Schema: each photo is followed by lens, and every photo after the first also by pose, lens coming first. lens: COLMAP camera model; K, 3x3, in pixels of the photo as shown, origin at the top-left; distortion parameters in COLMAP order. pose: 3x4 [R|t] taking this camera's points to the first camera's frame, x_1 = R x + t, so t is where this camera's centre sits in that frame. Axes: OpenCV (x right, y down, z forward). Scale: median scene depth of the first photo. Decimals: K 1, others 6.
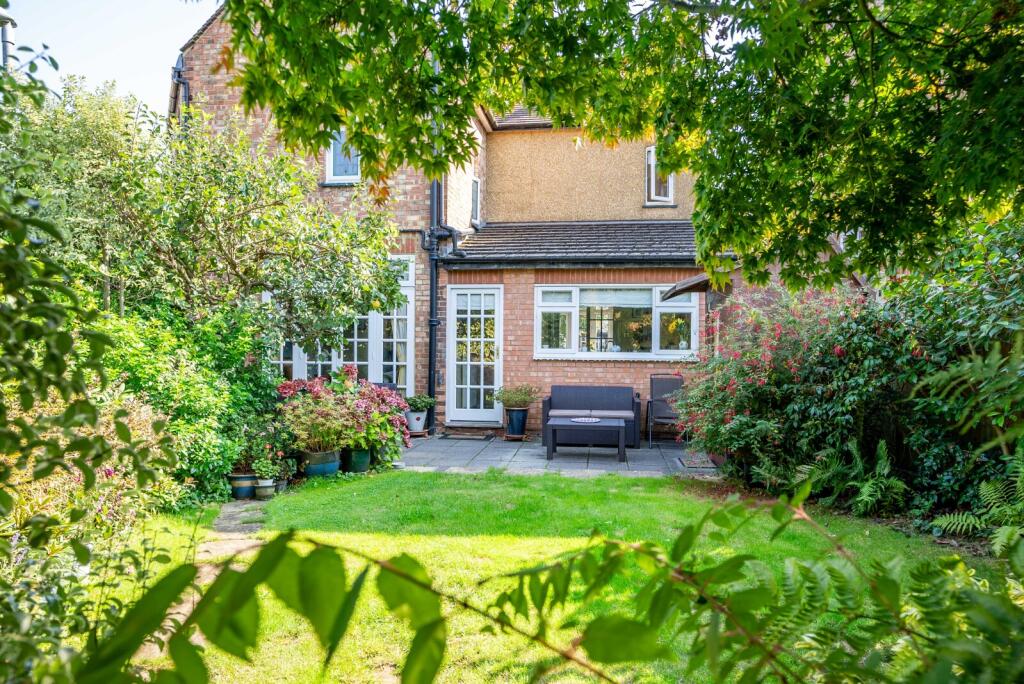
lens RADIAL K [[644.0, 0, 512.0], [0, 644.0, 342.0], [0, 0, 1]] dist [0.001097, -0.000719]
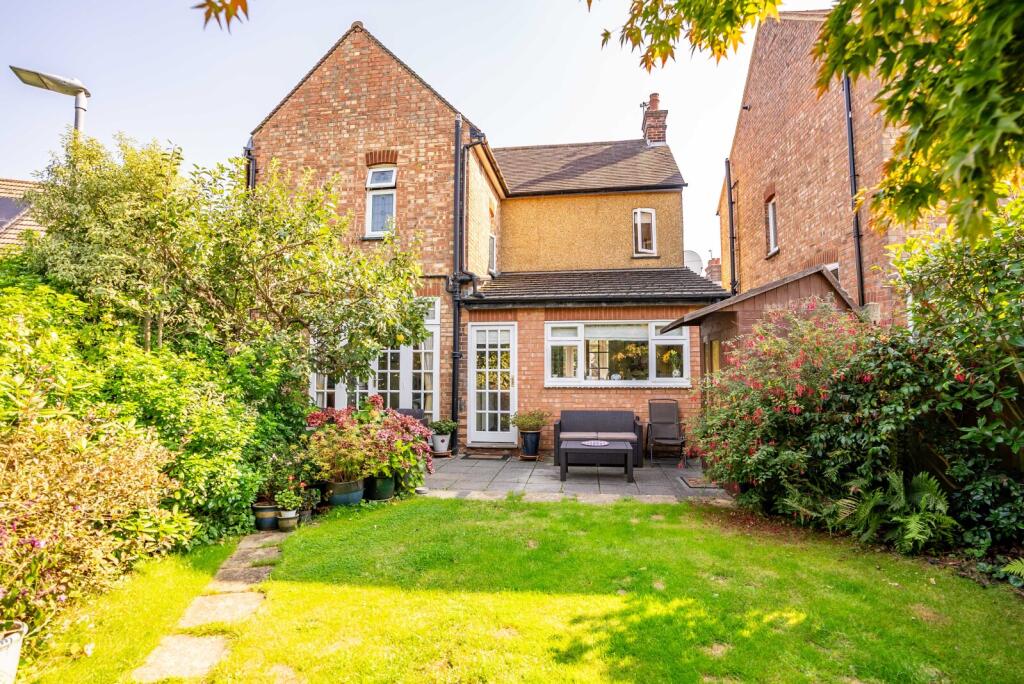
lens RADIAL K [[469.0, 0, 512.0], [0, 469.0, 342.0], [0, 0, 1]] dist [-0.041146, 0.000745]
pose [[0.999911, -0.008502, -0.010311, -0.019812], [0.007846, 0.998041, -0.062076, -0.002141], [0.010819, 0.061989, 0.998018, 0.232562]]
